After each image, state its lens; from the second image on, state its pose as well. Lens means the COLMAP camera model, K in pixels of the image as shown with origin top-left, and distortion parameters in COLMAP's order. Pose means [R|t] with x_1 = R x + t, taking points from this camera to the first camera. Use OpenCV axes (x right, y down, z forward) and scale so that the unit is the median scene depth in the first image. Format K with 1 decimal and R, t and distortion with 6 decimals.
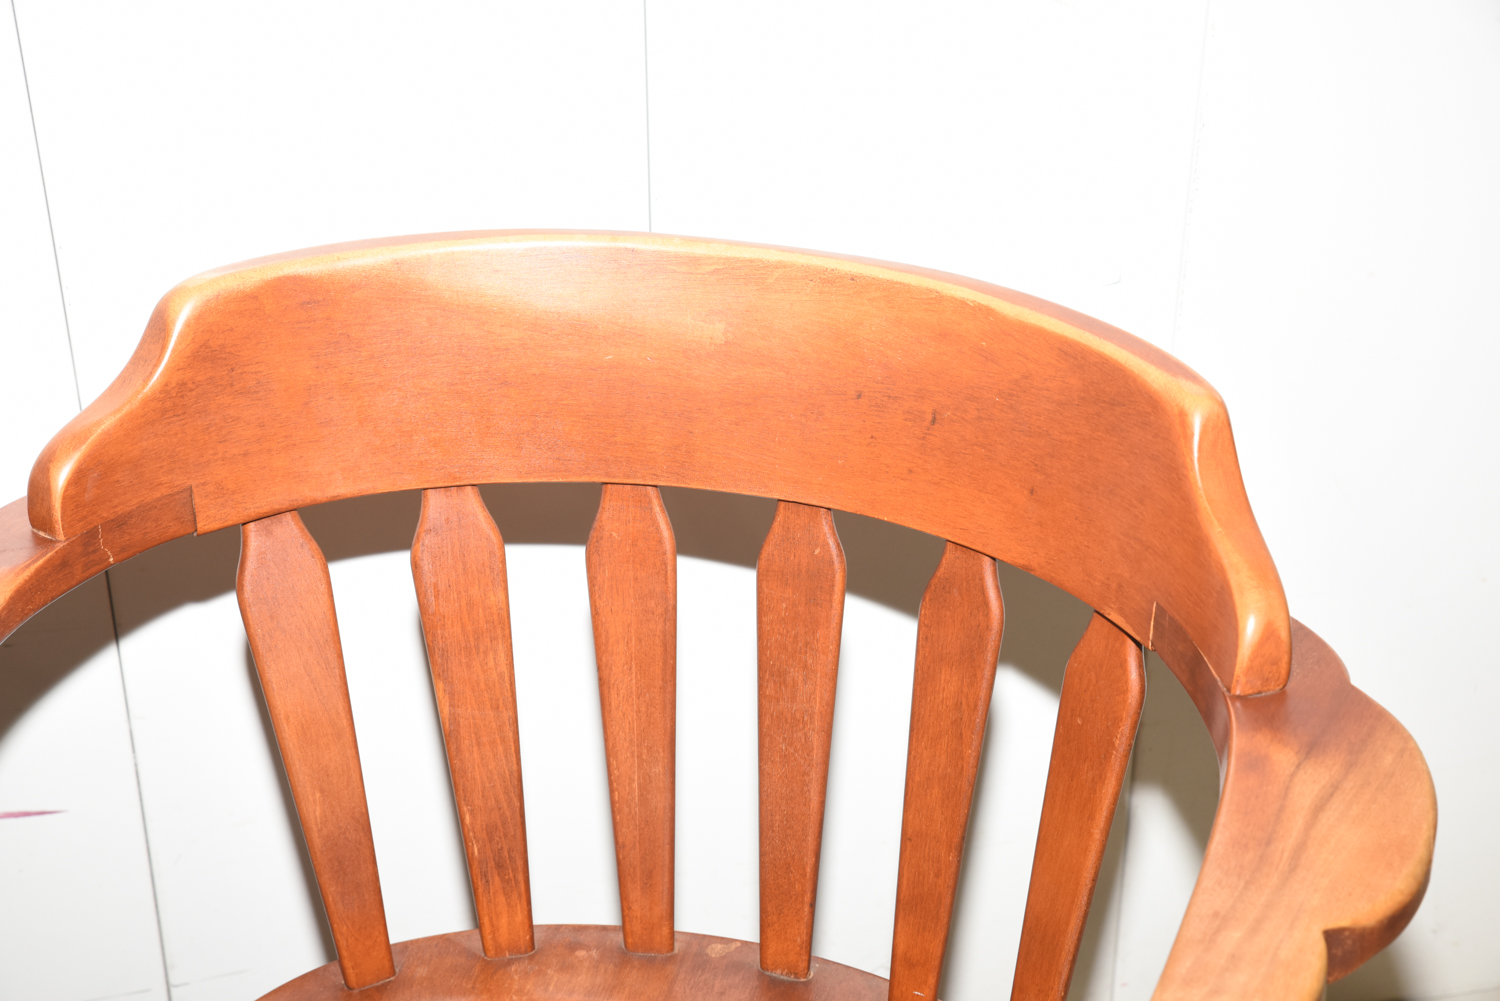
lens RADIAL K [[2669.3, 0, 745.1], [0, 2669.3, 494.1], [0, 0, 1]] dist [0.113433, 0.328552]
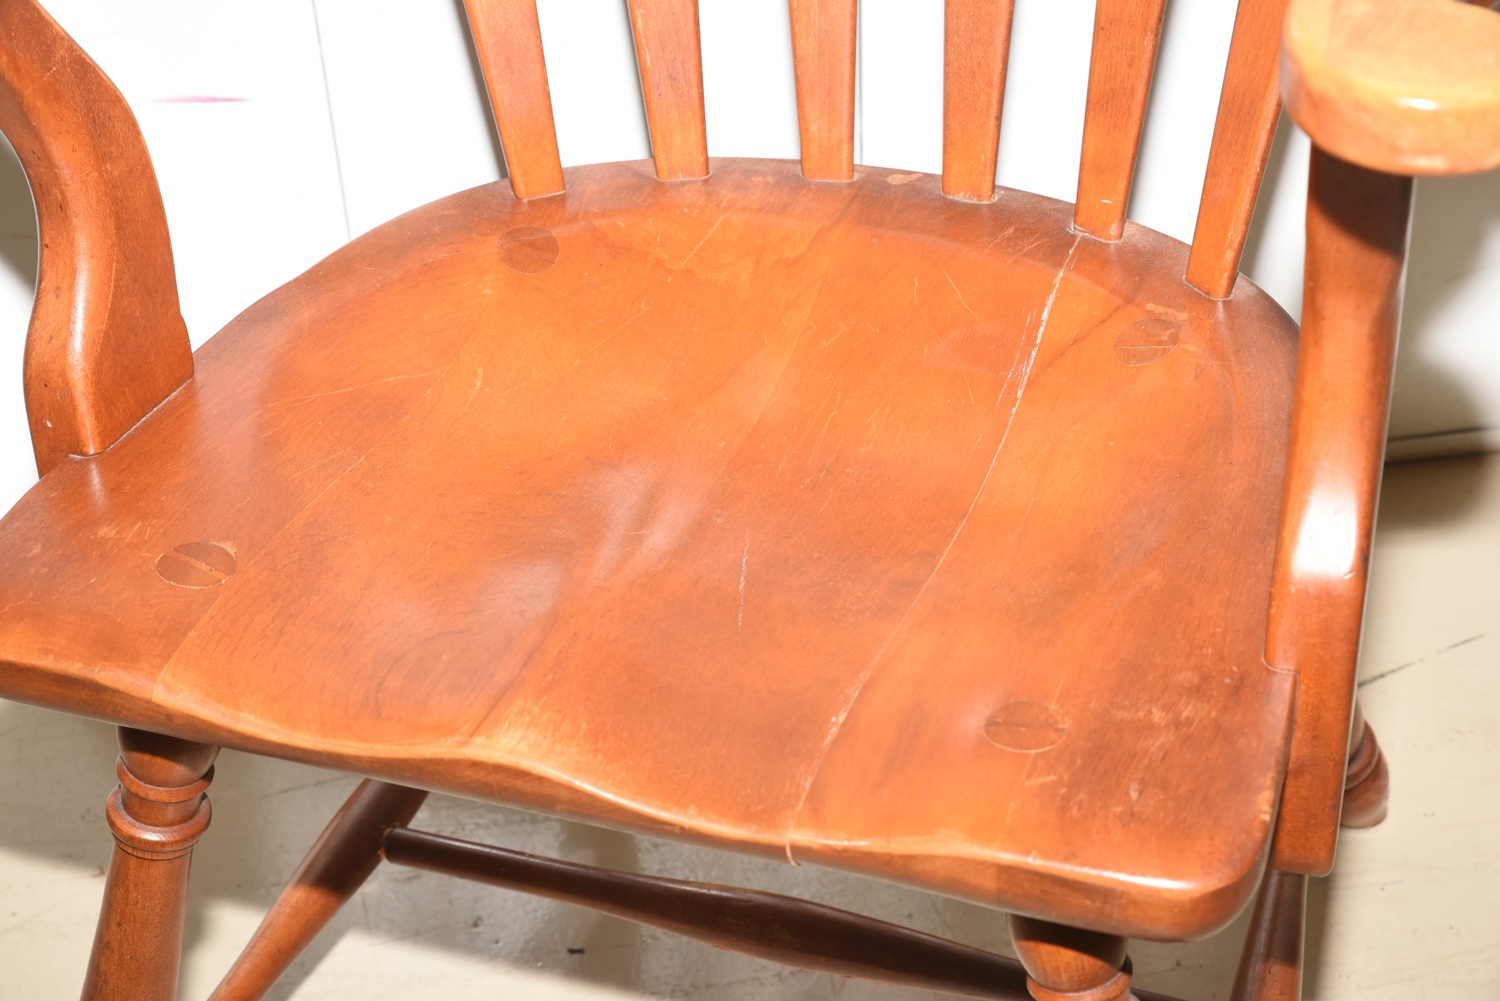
lens RADIAL K [[2640.0, 0, 743.1], [0, 2640.0, 498.9], [0, 0, 1]] dist [0.117282, 0.313470]
pose [[0.994787, 0.029284, -0.097682, 0.031741], [-0.020781, 0.995995, 0.086958, 0.213012], [0.099838, -0.084474, 0.991411, 0.049028]]
